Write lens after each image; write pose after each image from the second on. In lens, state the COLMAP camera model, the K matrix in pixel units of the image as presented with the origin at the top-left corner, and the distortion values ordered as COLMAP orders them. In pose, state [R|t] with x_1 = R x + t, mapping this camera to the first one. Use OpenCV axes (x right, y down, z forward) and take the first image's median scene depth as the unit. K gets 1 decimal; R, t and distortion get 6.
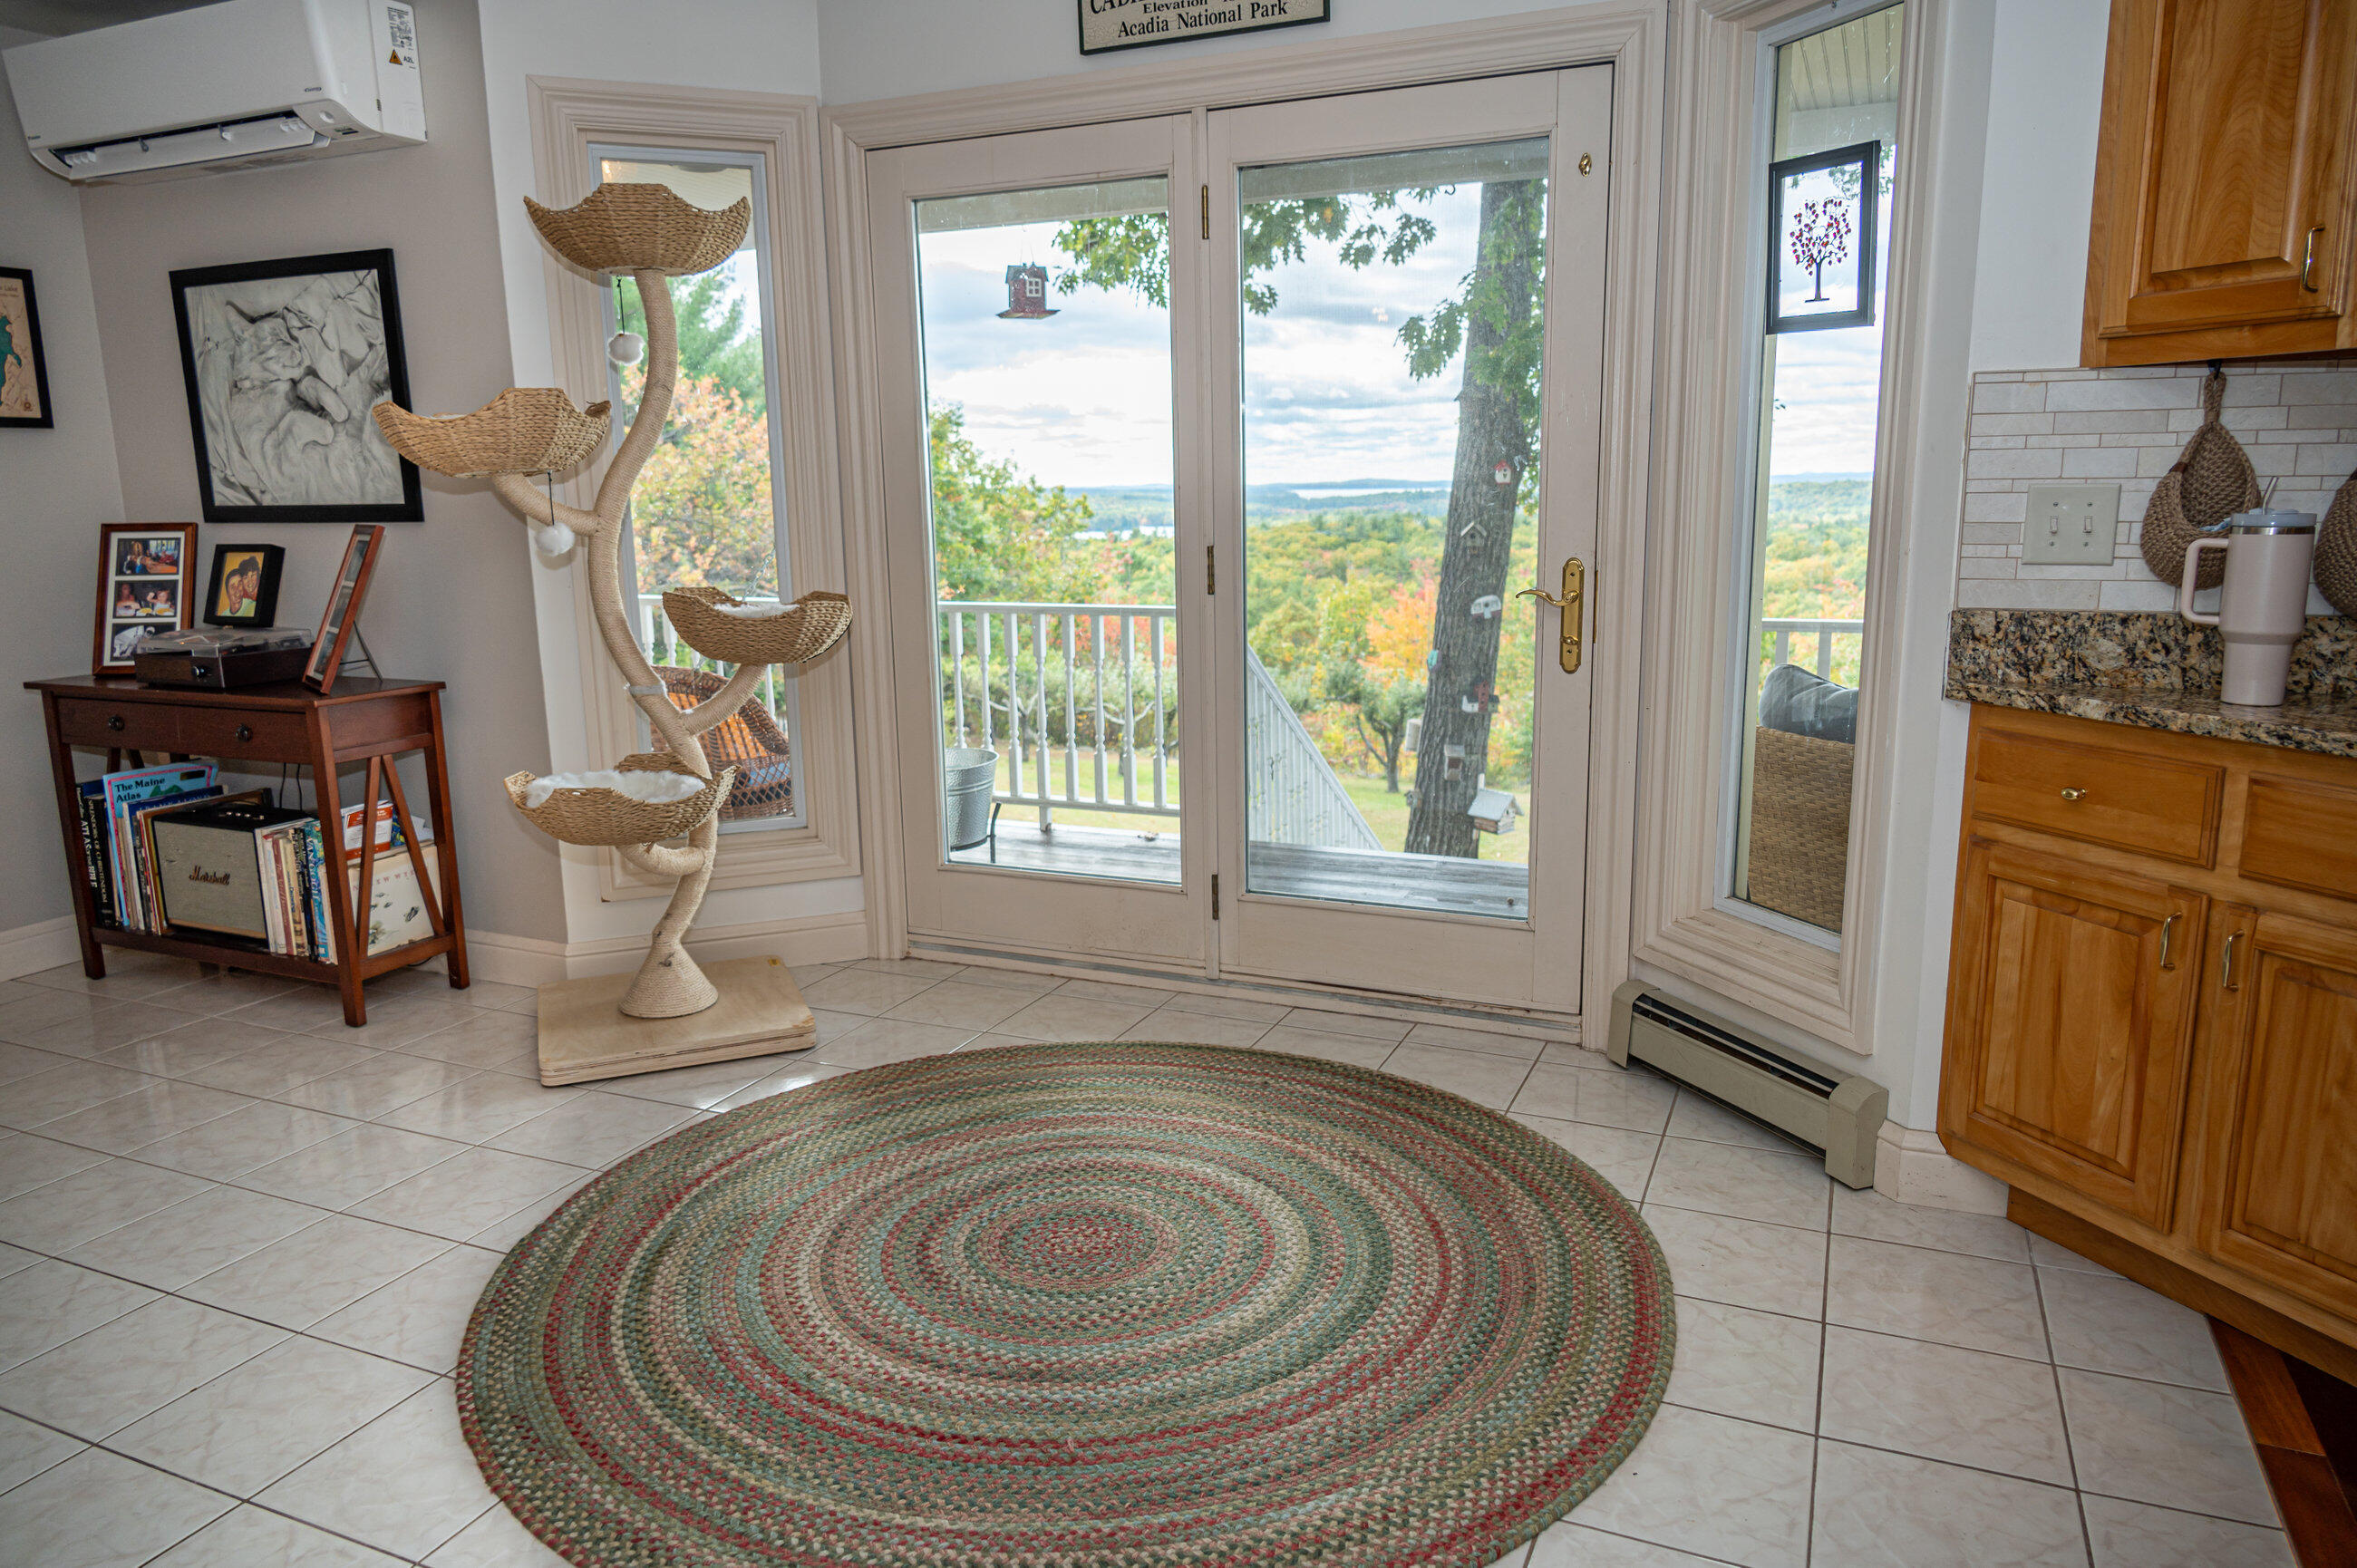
lens RADIAL K [[1548.9, 0, 1180.8], [0, 1548.9, 782.2], [0, 0, 1]] dist [0.005078, -0.005382]
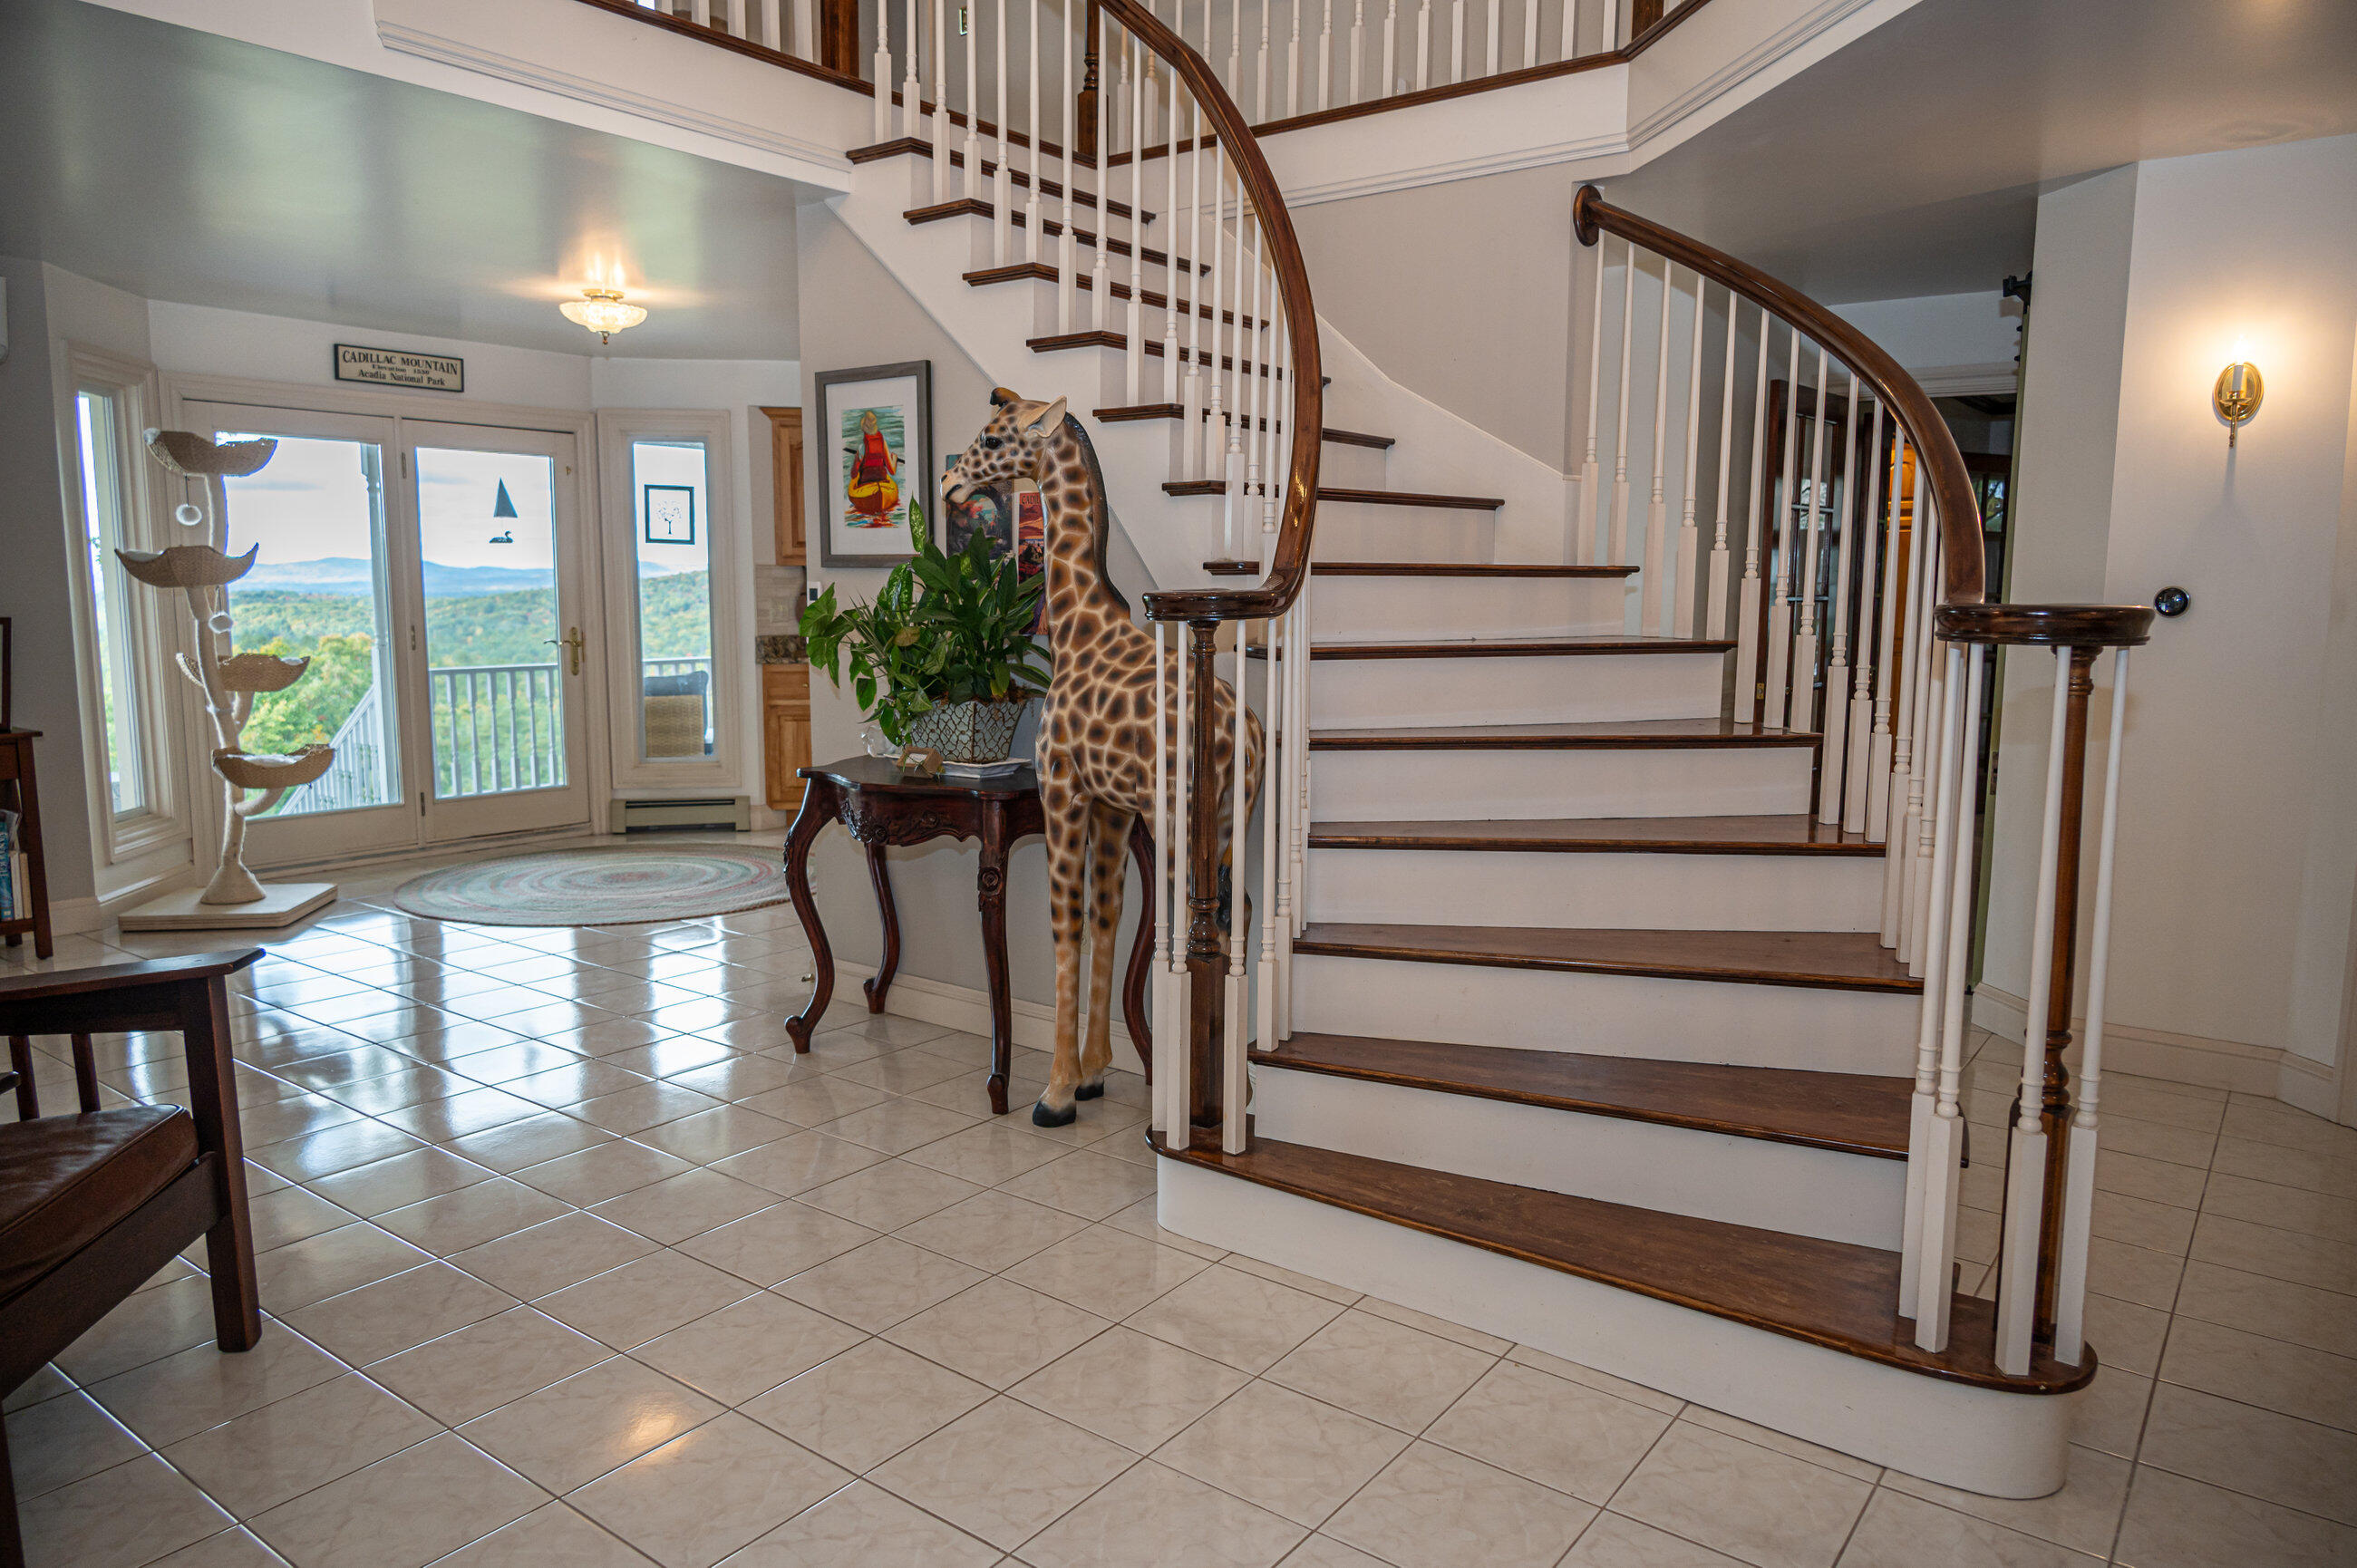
lens RADIAL K [[1548.9, 0, 1171.9], [0, 1548.9, 780.9], [0, 0, 1]] dist [0.005078, -0.005382]
pose [[0.230364, -0.106146, 0.967298, -1.583251], [0.179891, 0.981545, 0.064868, 0.084490], [-0.956332, 0.159065, 0.245207, -0.371544]]
